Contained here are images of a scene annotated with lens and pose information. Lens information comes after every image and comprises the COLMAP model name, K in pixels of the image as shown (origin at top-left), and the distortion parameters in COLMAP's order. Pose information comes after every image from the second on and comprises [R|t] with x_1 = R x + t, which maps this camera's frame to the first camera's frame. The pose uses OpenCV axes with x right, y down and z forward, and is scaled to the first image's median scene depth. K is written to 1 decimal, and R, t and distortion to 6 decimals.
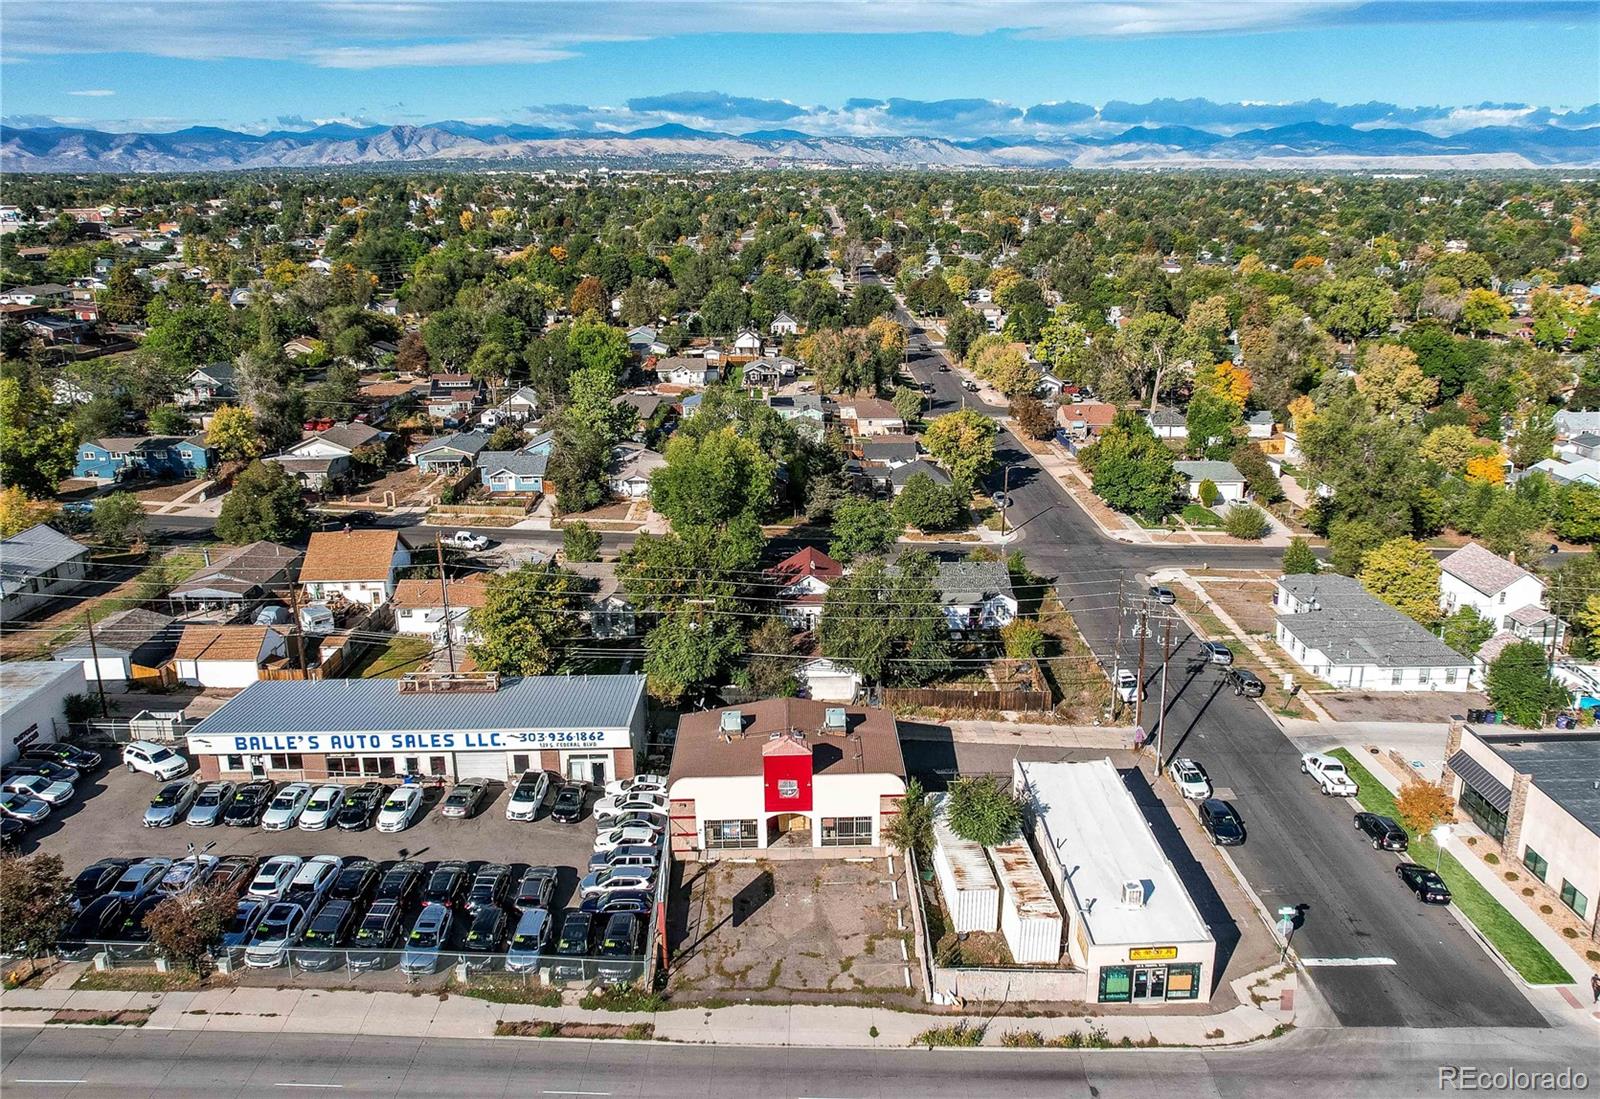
lens RADIAL K [[1240.7, 0, 838.8], [0, 1240.7, 552.5], [0, 0, 1]] dist [-0.049301, 0.043954]
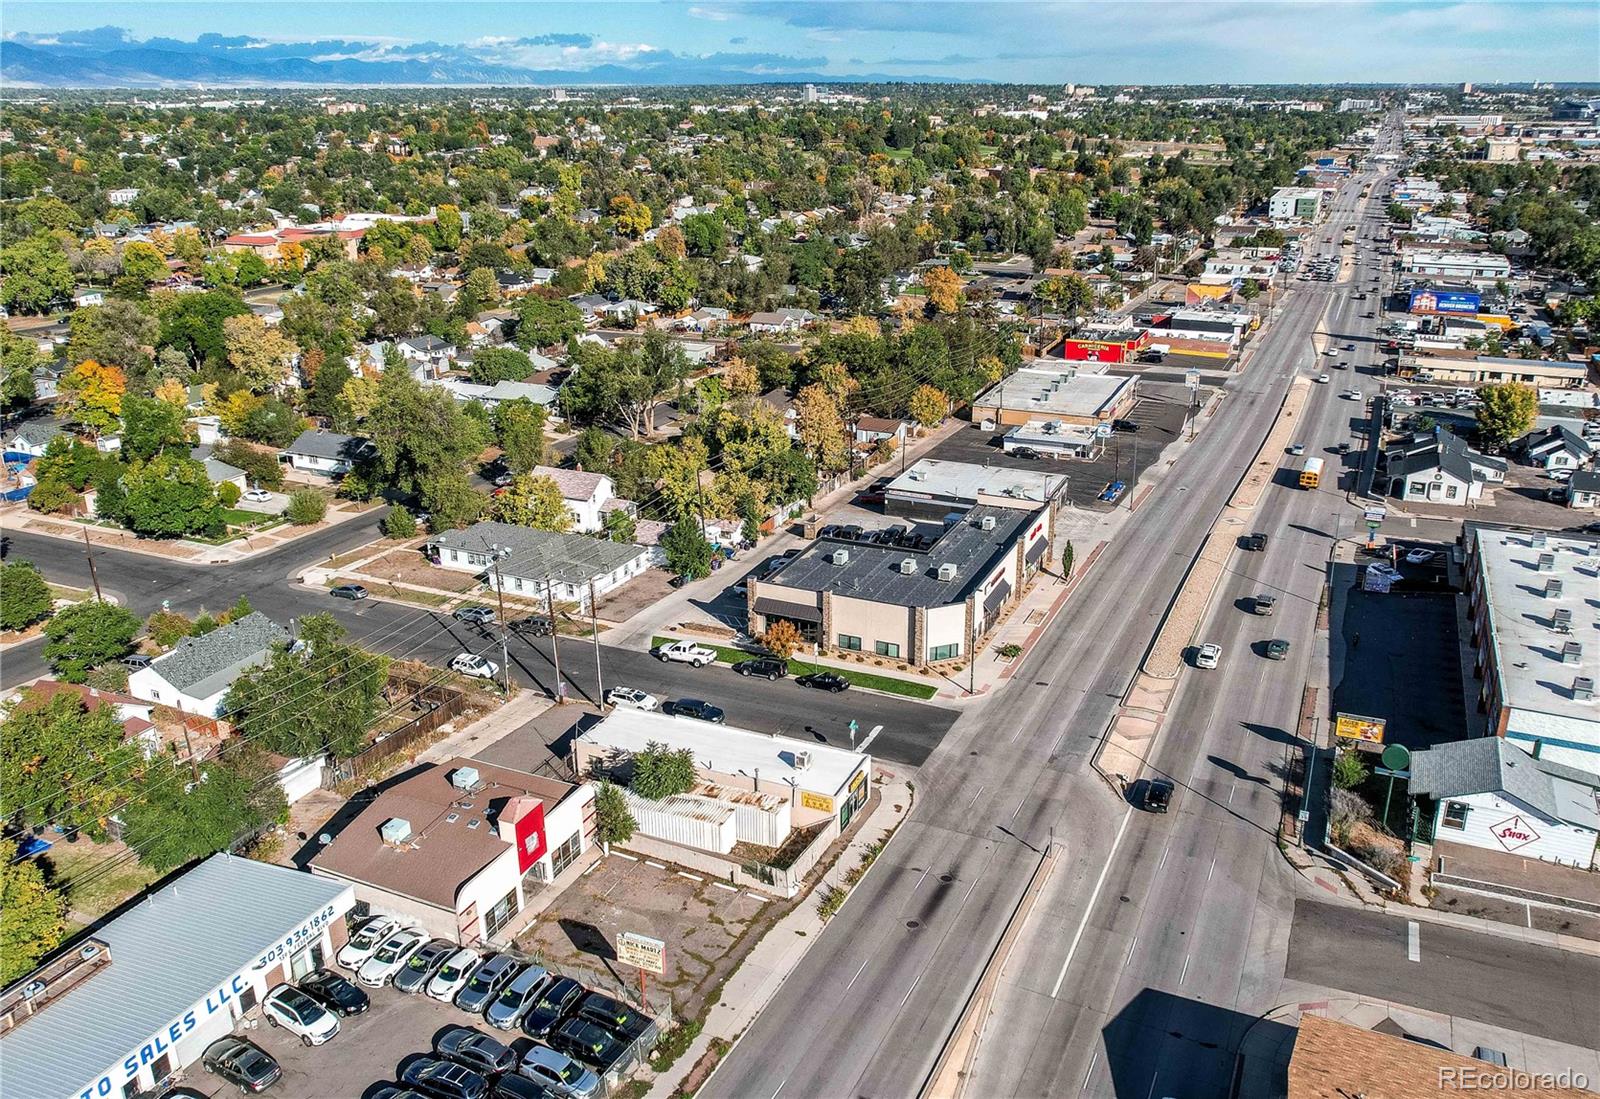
lens RADIAL K [[1242.1, 0, 804.3], [0, 1242.1, 546.4], [0, 0, 1]] dist [-0.049357, 0.042716]
pose [[0.451607, -0.311109, 0.836219, -0.698701], [0.264669, 0.941764, 0.207439, -0.192064], [-0.852057, 0.127640, 0.507648, 0.228840]]
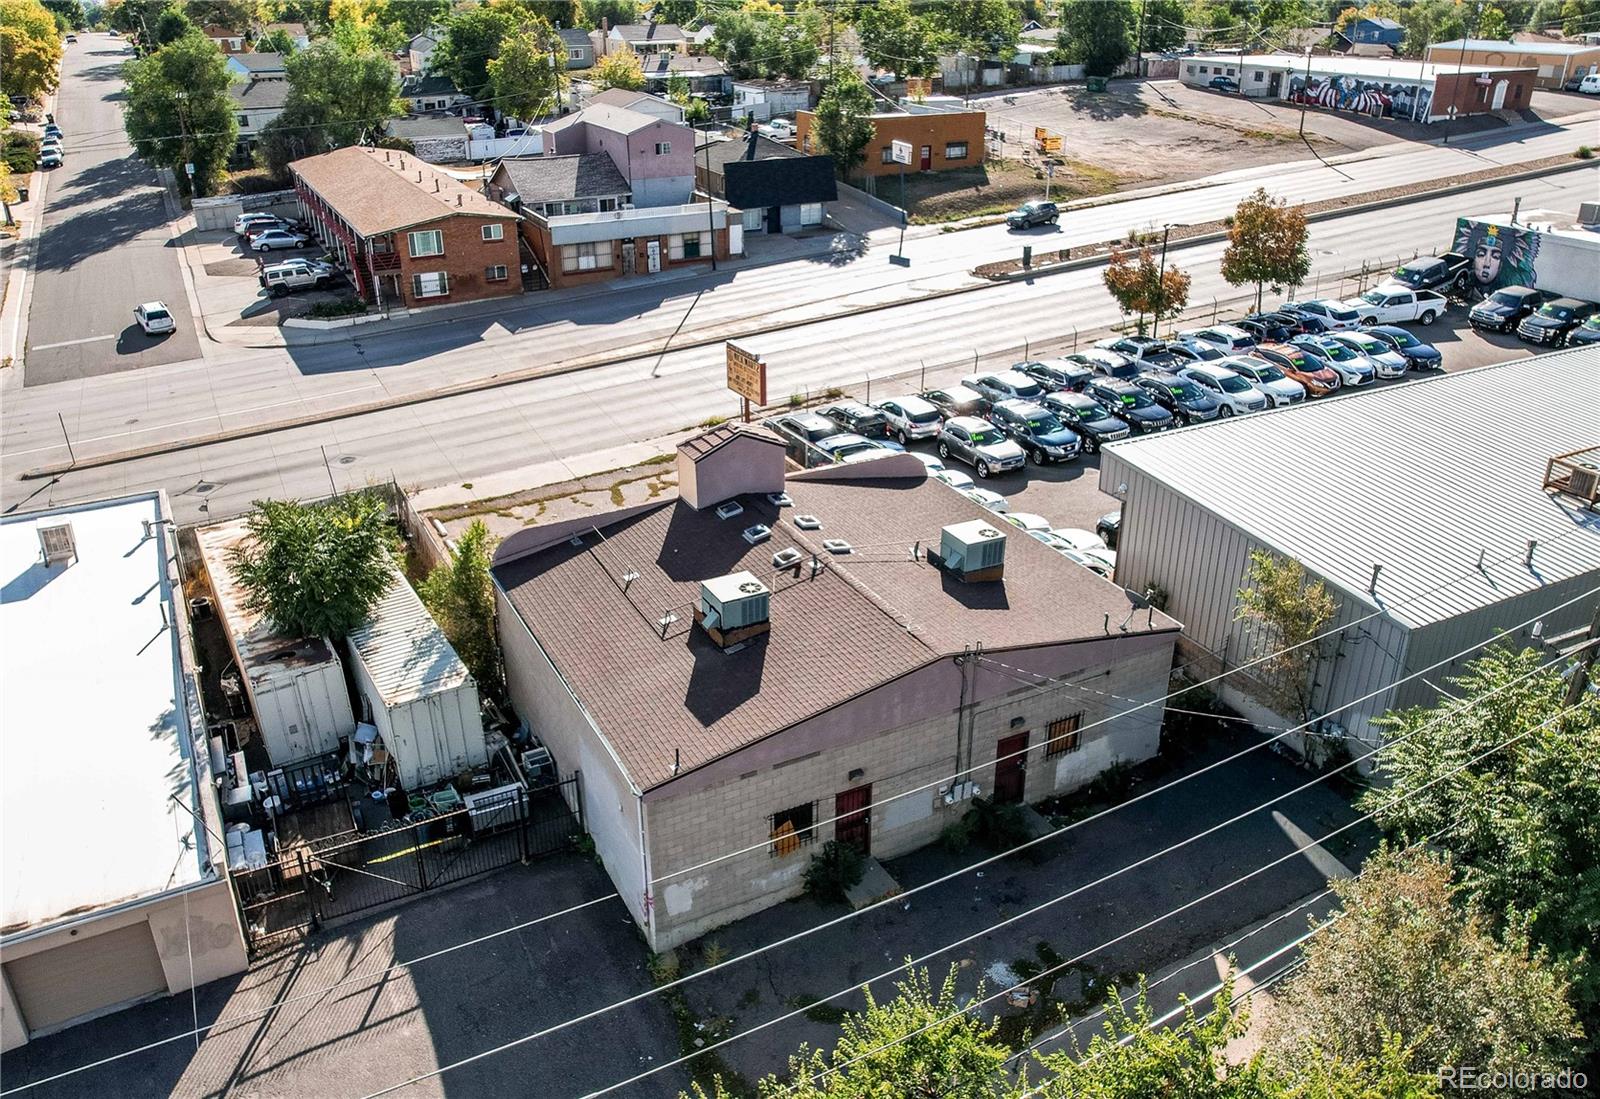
lens RADIAL K [[1242.1, 0, 804.3], [0, 1242.1, 546.4], [0, 0, 1]] dist [-0.049357, 0.042716]
pose [[-0.902153, 0.185362, -0.389565, 0.121366], [-0.121304, 0.757570, 0.641383, -0.115858], [0.414011, 0.625882, -0.660959, 1.287742]]
